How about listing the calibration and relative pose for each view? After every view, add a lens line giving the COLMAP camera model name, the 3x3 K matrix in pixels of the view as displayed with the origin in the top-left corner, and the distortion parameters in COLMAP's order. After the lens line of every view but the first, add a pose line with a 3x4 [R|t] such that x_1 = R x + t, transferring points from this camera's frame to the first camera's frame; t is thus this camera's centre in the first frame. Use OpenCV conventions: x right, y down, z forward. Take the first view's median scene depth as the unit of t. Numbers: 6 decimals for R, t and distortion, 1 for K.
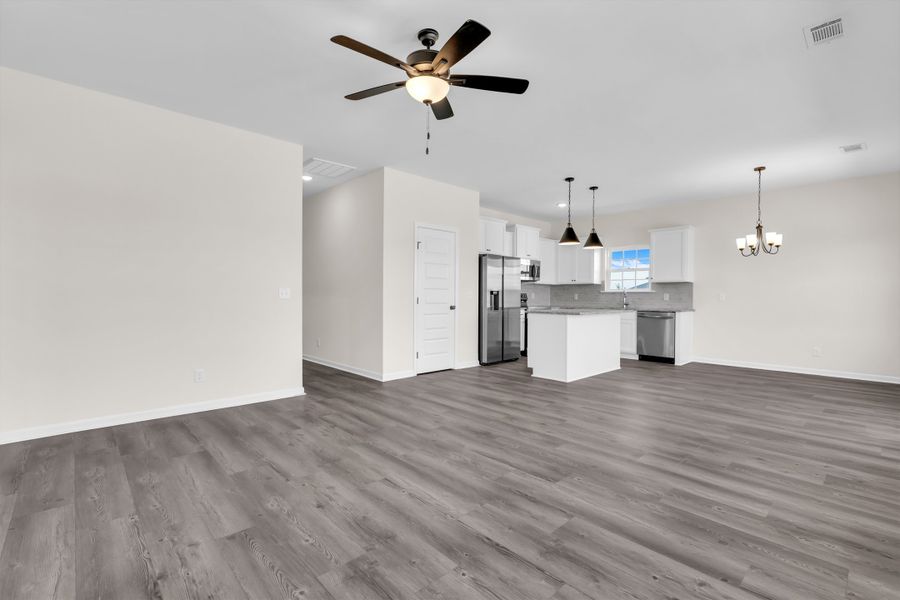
lens RADIAL K [[403.8, 0, 448.5], [0, 403.8, 300.7], [0, 0, 1]] dist [-0.000424, -0.000126]
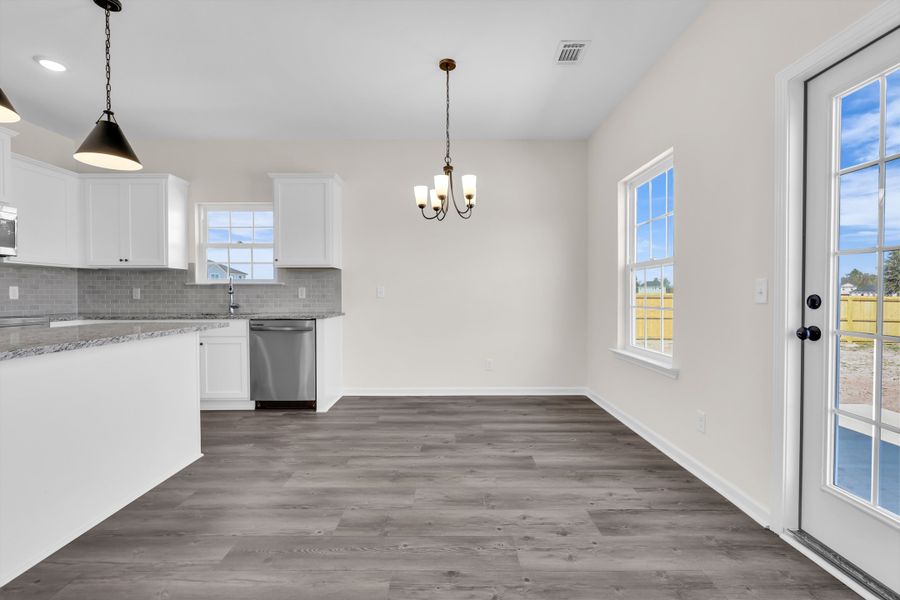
lens RADIAL K [[403.8, 0, 449.7], [0, 403.8, 300.4], [0, 0, 1]] dist [-0.000424, -0.000126]
pose [[0.677846, -0.017536, 0.734995, 0.339689], [0.013370, 0.999844, 0.011524, -0.002884], [-0.735082, 0.002015, 0.677975, 0.593610]]
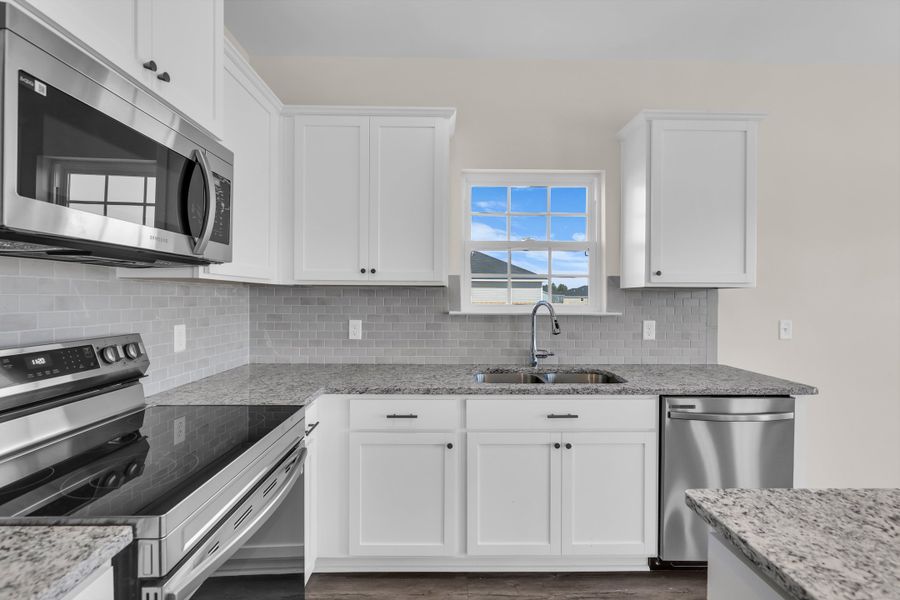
lens RADIAL K [[403.8, 0, 450.1], [0, 403.8, 297.0], [0, 0, 1]] dist [-0.000424, -0.000126]
pose [[0.667482, 0.000040, 0.744626, 0.240605], [0.005460, 0.999973, -0.004948, -0.049850], [-0.744606, 0.007368, 0.667464, 1.231941]]
